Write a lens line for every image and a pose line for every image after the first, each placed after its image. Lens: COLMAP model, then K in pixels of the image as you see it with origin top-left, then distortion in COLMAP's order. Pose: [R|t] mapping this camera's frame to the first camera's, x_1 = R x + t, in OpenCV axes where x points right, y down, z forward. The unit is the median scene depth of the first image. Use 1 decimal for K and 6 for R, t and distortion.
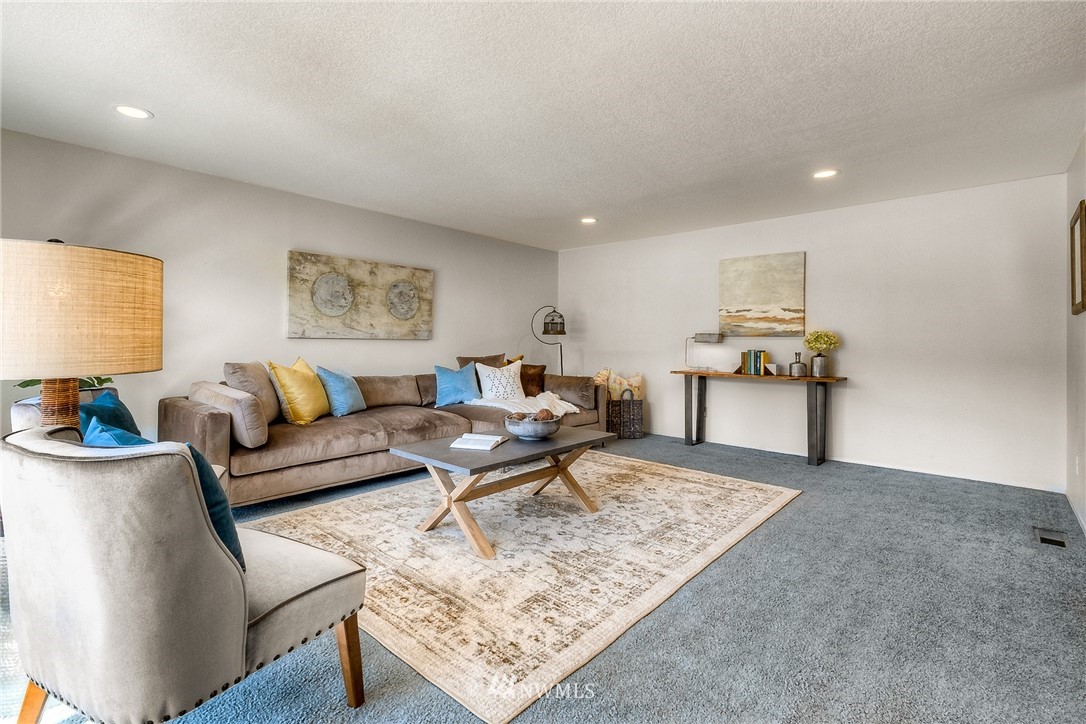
lens RADIAL K [[507.7, 0, 526.4], [0, 507.7, 339.4], [0, 0, 1]] dist [0.010309, -0.001190]
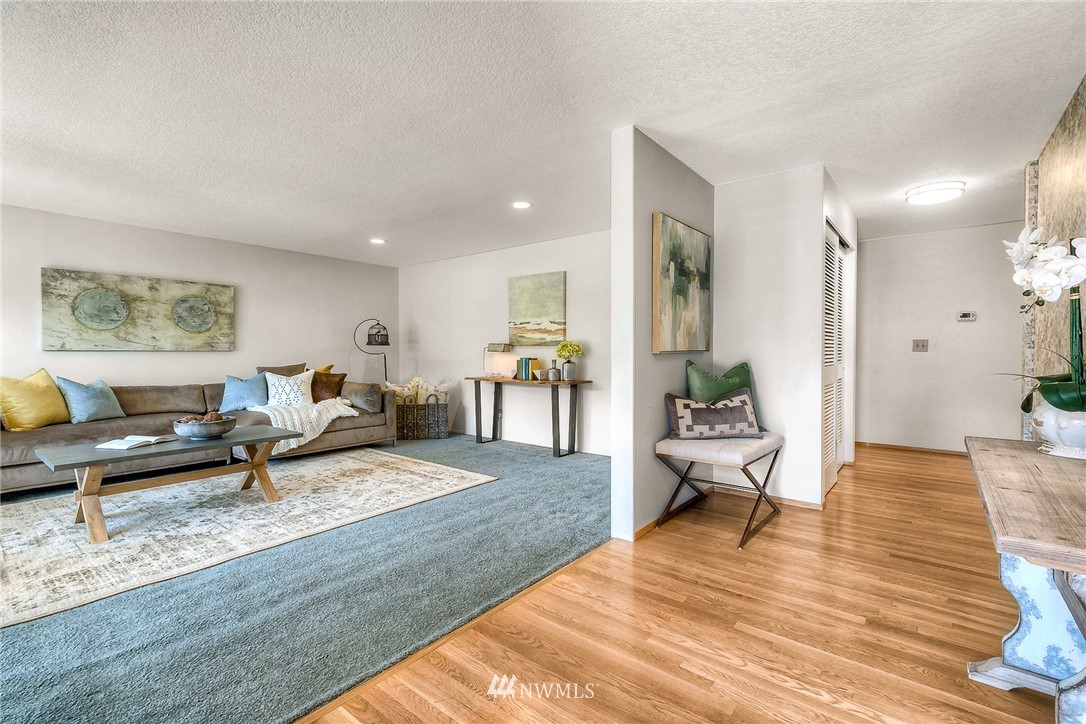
lens RADIAL K [[483.4, 0, 551.6], [0, 483.4, 358.5], [0, 0, 1]] dist [0.014535, -0.006399]
pose [[0.996303, -0.009653, 0.085360, 0.444866], [0.008033, 0.999781, 0.019311, 0.002117], [-0.085528, -0.018554, 0.996163, -0.086366]]
